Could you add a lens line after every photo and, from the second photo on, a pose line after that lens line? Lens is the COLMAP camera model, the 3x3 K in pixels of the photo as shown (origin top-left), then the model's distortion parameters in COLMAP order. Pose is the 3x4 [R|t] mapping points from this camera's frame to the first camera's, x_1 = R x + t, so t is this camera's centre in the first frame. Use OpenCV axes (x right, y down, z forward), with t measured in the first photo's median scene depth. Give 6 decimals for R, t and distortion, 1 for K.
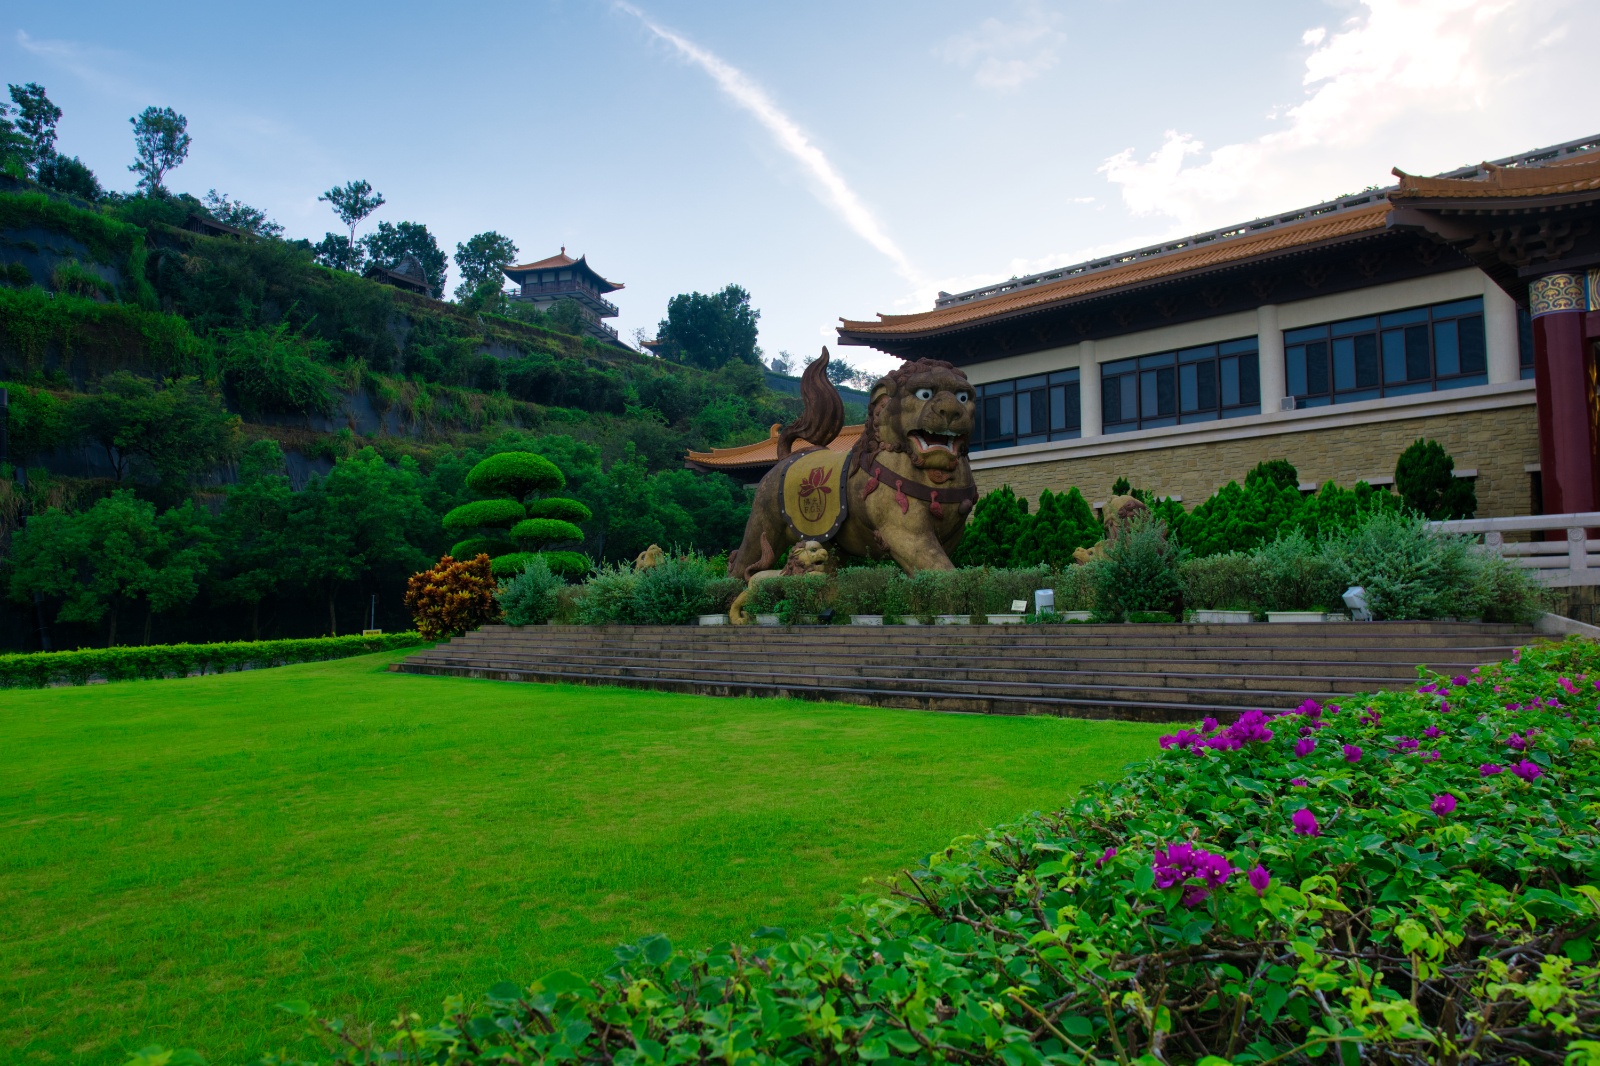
lens RADIAL K [[1154.0, 0, 800.0], [0, 1154.0, 532.3], [0, 0, 1]] dist [-0.010228, 0.003614]
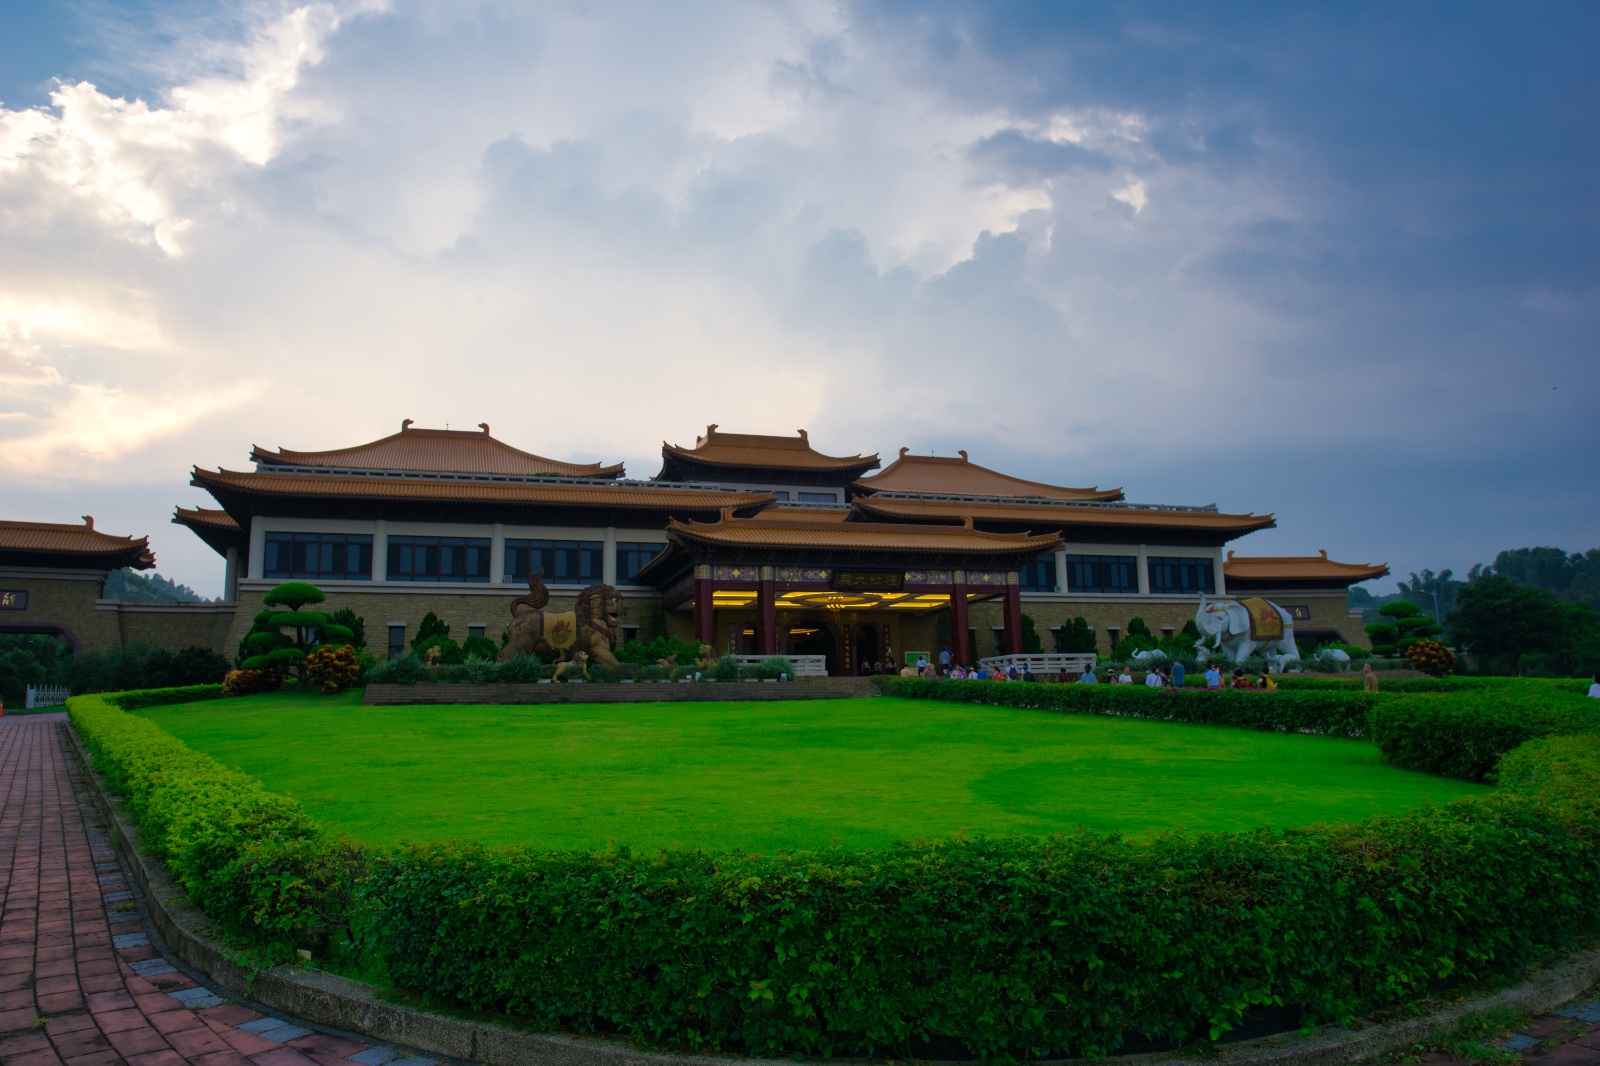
lens RADIAL K [[1154.0, 0, 800.0], [0, 1154.0, 533.1], [0, 0, 1]] dist [-0.010228, 0.003614]
pose [[0.496414, 0.134421, 0.857615, -1.697942], [-0.058298, 0.990870, -0.121562, 0.025585], [-0.866126, 0.010348, 0.499719, -0.621755]]
